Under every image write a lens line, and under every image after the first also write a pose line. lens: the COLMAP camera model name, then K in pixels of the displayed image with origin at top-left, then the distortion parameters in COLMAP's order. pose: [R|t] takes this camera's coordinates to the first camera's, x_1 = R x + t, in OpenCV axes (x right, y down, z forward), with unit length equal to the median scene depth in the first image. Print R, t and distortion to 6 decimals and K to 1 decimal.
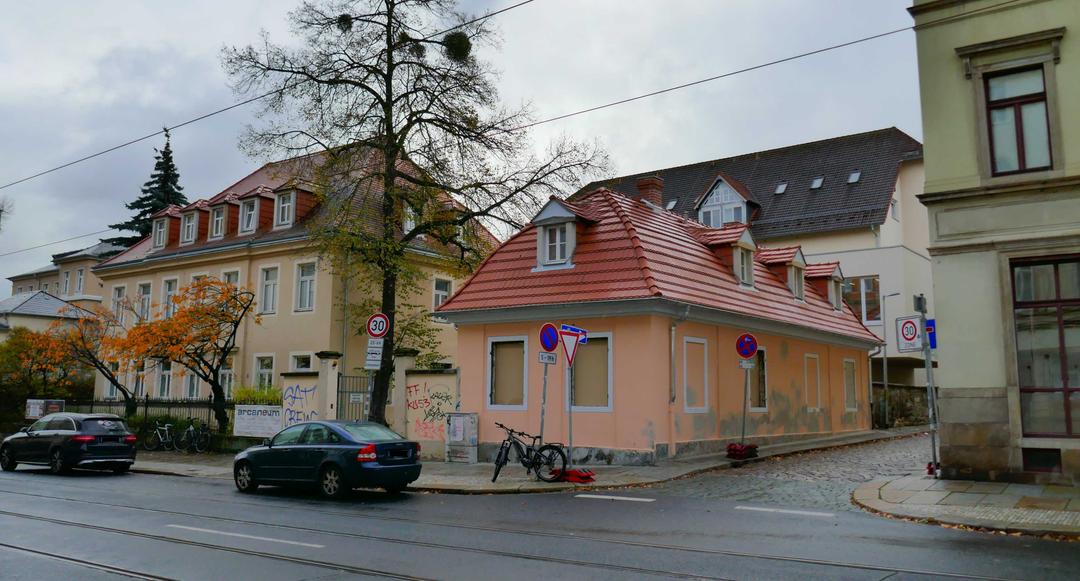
lens RADIAL K [[852.4, 0, 541.3], [0, 852.4, 272.6], [0, 0, 1]] dist [-0.001143, 0.000926]
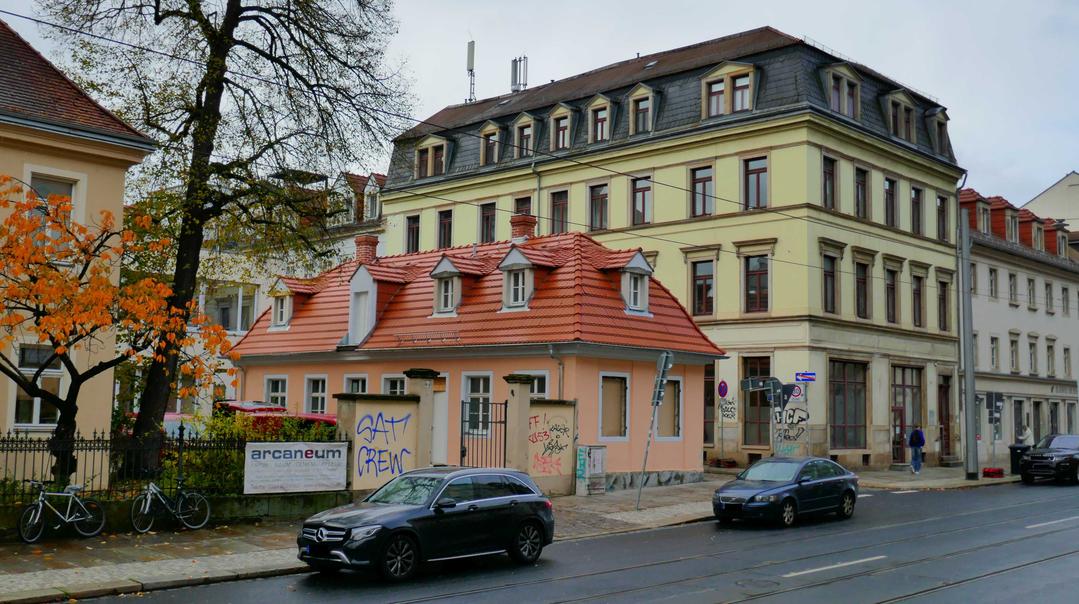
lens RADIAL K [[1172.9, 0, 539.5], [0, 1172.9, 302.0], [0, 0, 1]] dist [0.000133, -0.003324]
pose [[0.116956, 0.089127, 0.989130, -1.469836], [-0.164763, 0.983905, -0.069174, 0.103352], [-0.979375, -0.154881, 0.129759, 0.900809]]
